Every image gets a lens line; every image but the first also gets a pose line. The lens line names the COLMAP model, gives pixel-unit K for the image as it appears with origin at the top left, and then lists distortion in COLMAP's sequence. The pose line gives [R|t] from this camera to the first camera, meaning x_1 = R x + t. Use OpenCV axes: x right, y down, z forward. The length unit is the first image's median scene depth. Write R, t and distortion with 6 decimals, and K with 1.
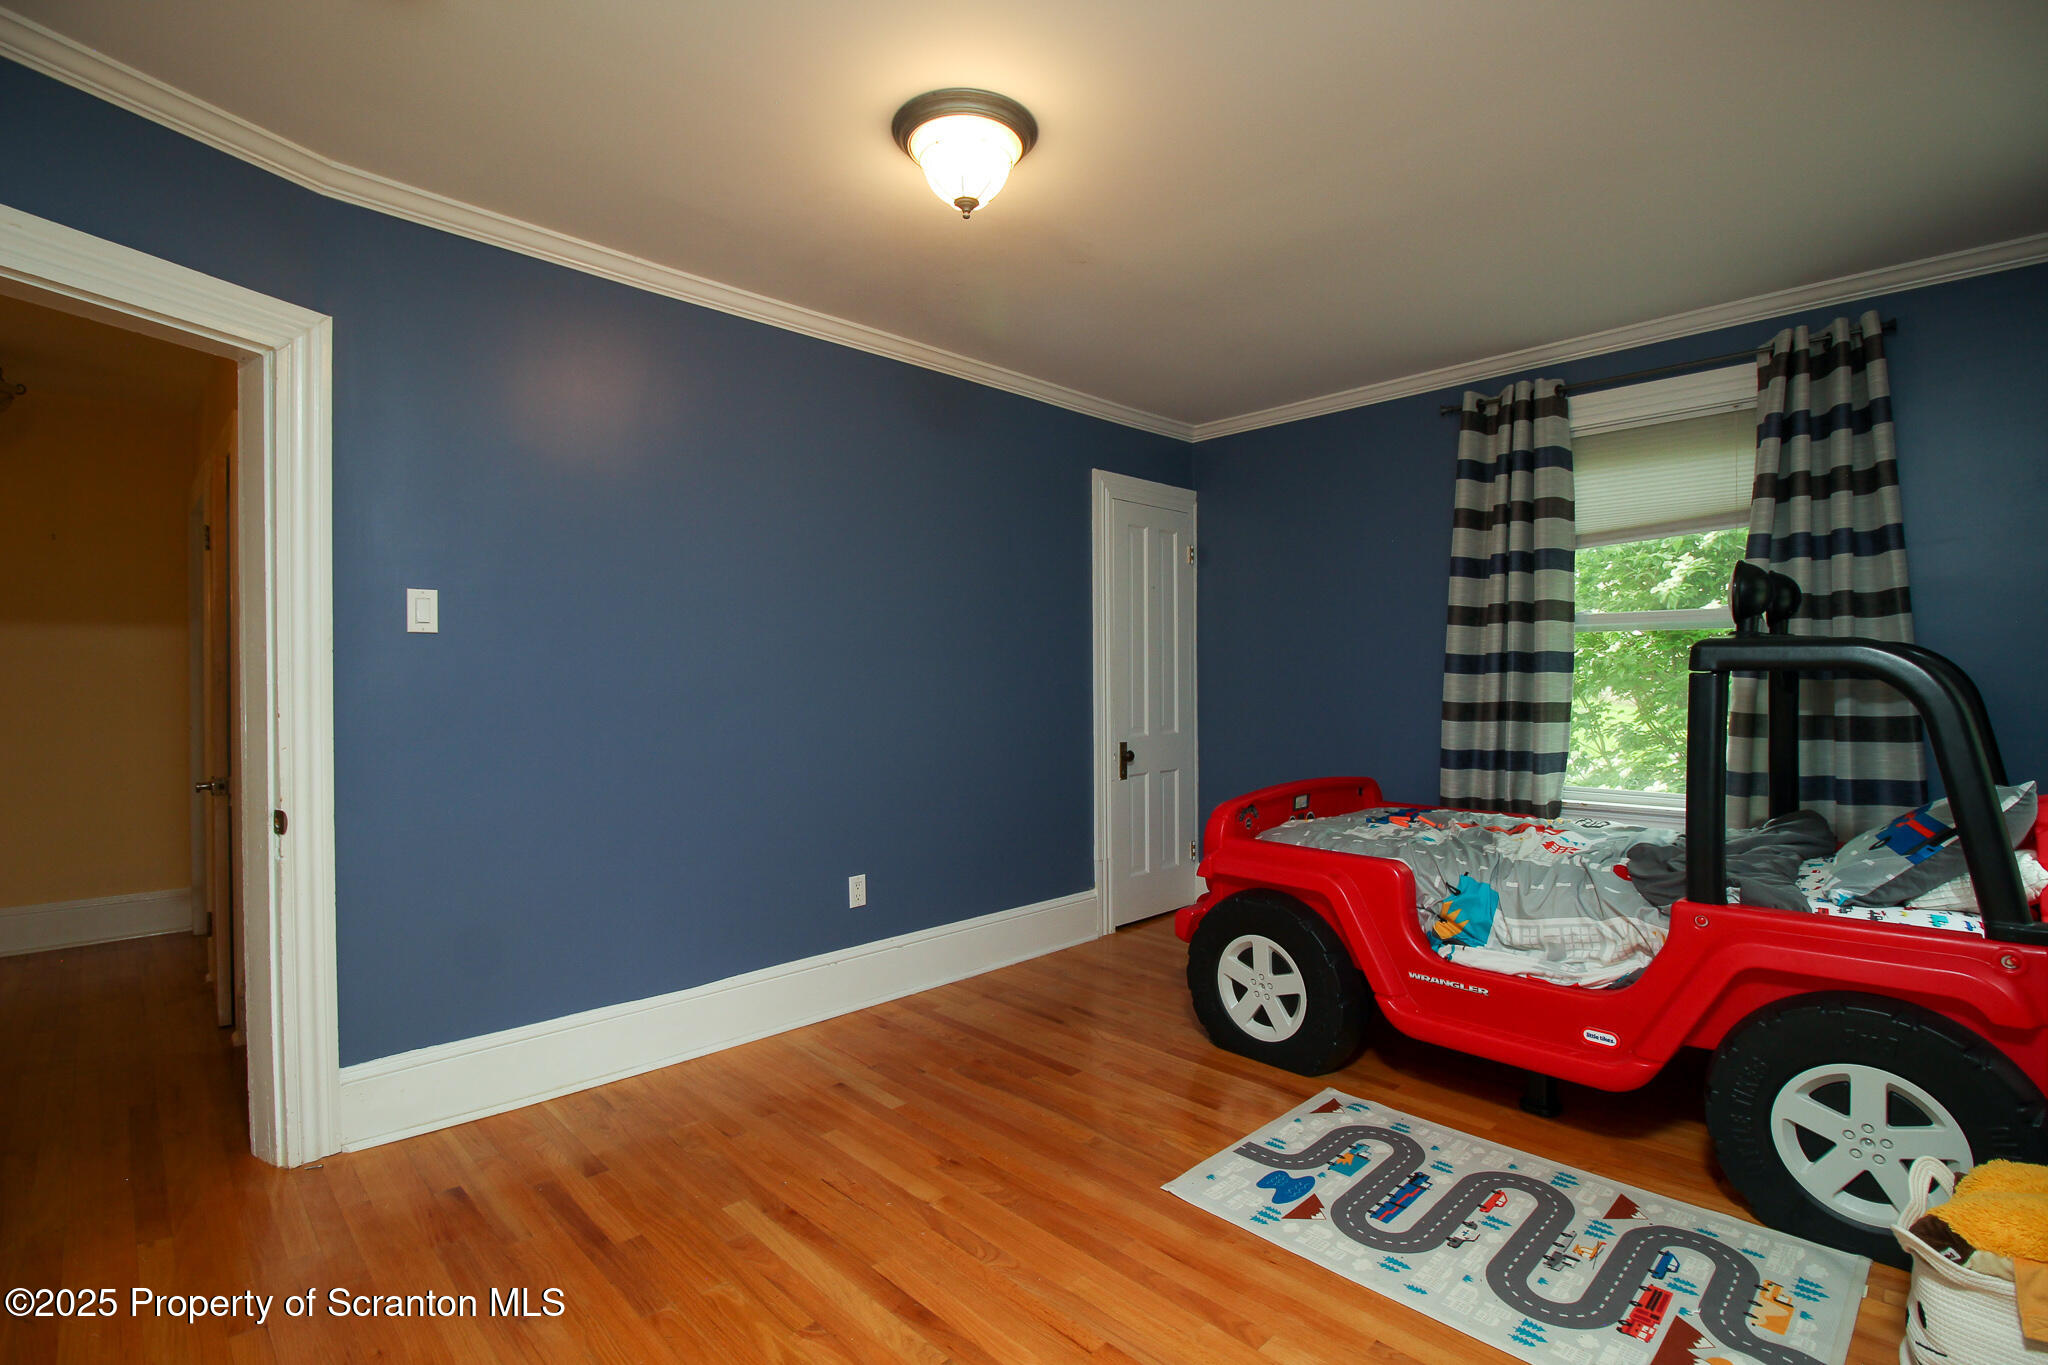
lens RADIAL K [[953.5, 0, 1040.7], [0, 953.5, 683.0], [0, 0, 1]] dist [-0.003807, -0.005717]
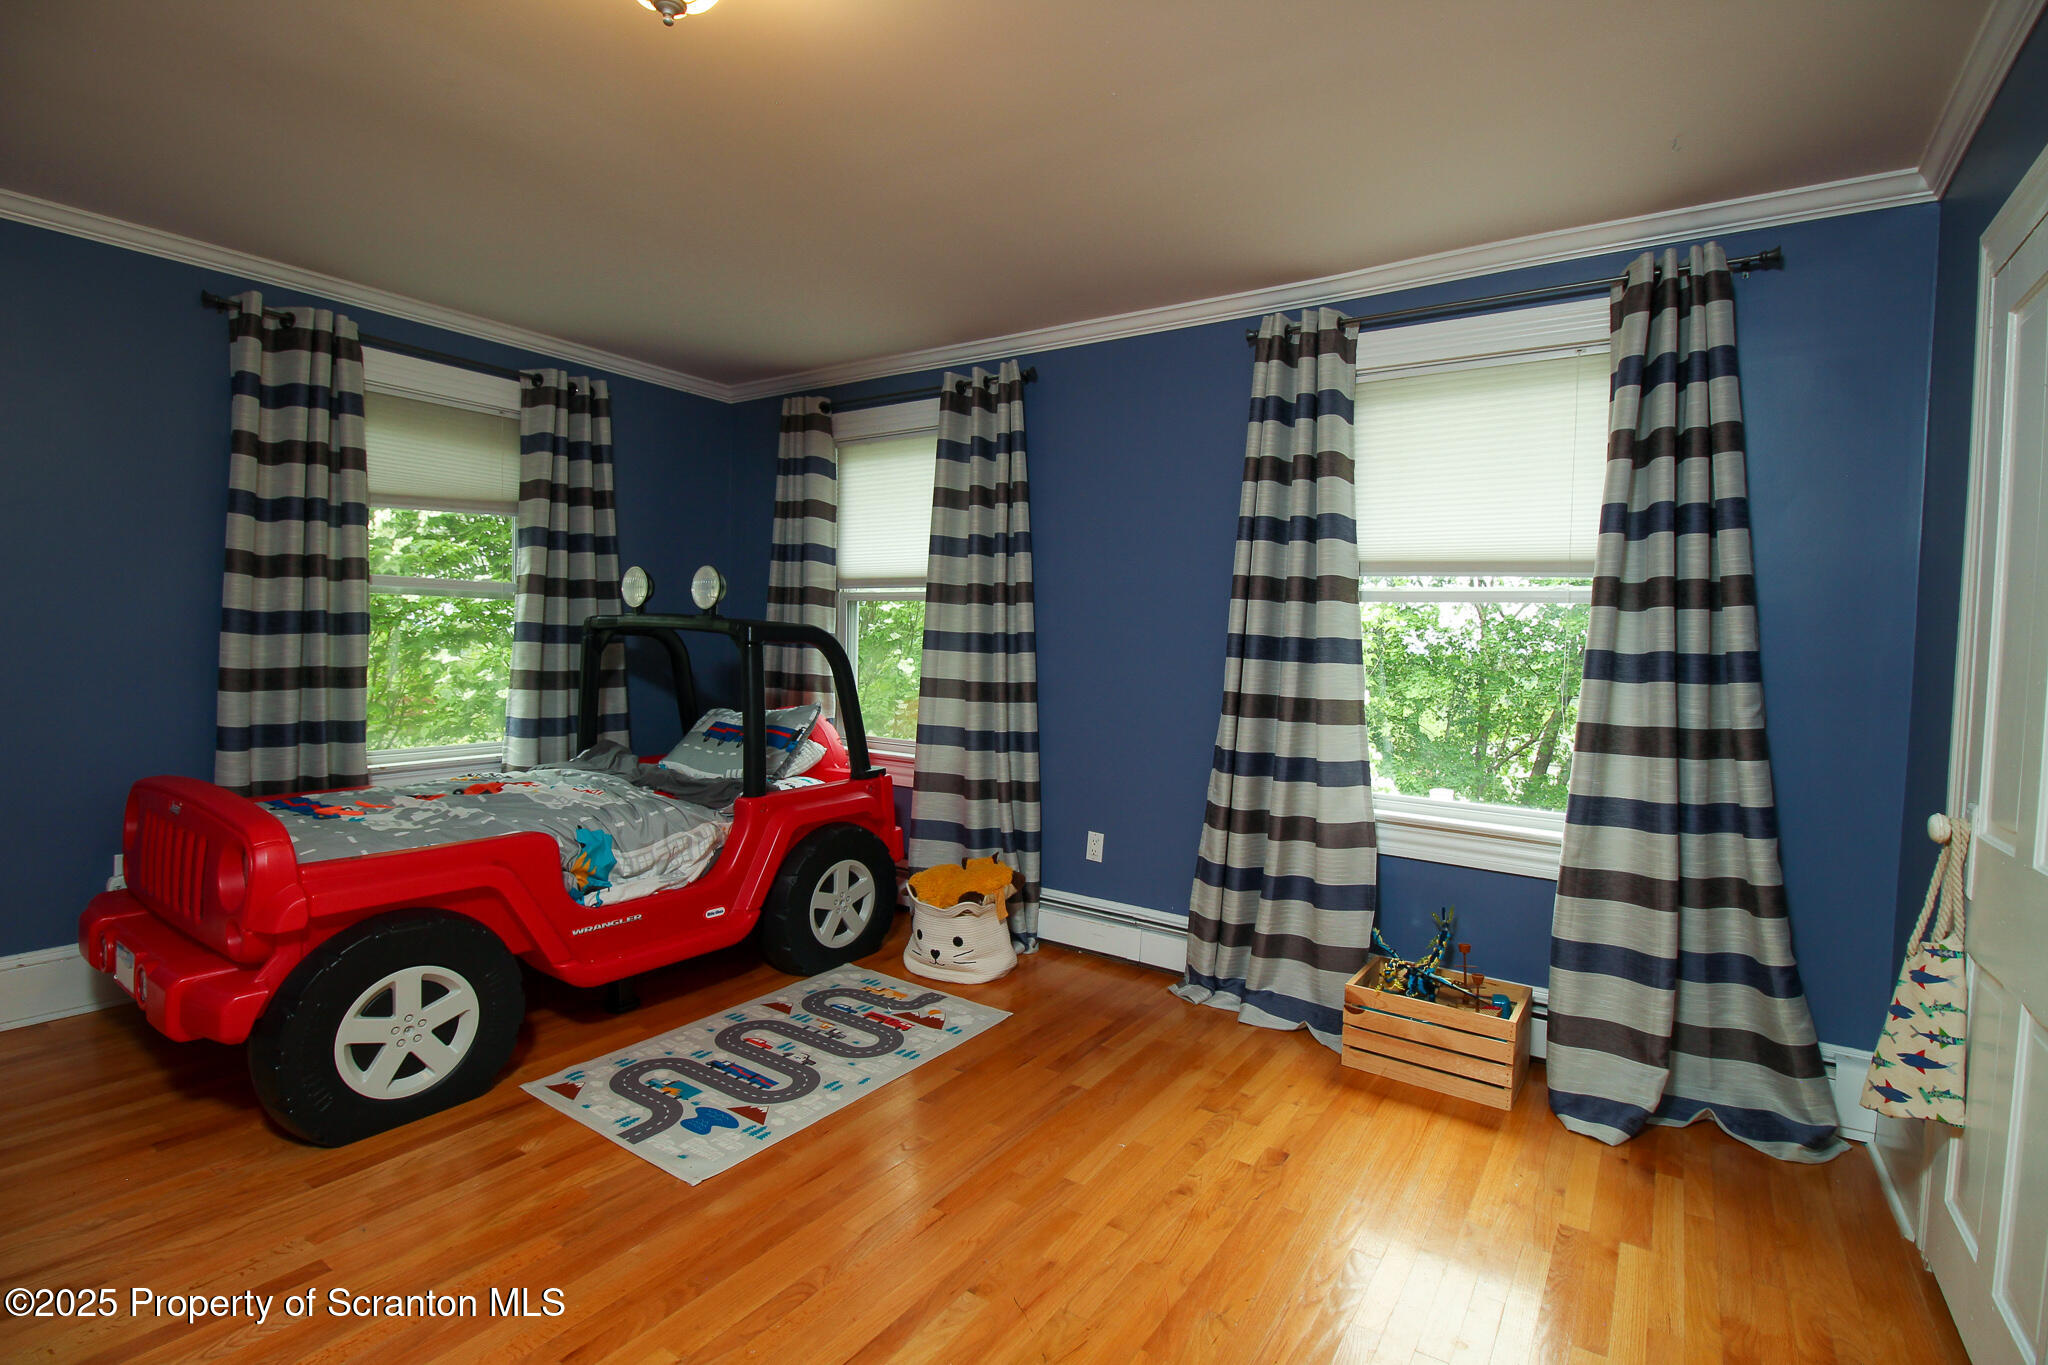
lens RADIAL K [[953.5, 0, 1039.3], [0, 953.5, 685.5], [0, 0, 1]] dist [-0.003807, -0.005717]
pose [[-0.191001, -0.042441, 0.980672, -0.780484], [-0.005826, 0.999096, 0.042103, -0.007181], [-0.981572, 0.002328, -0.191076, 0.777670]]
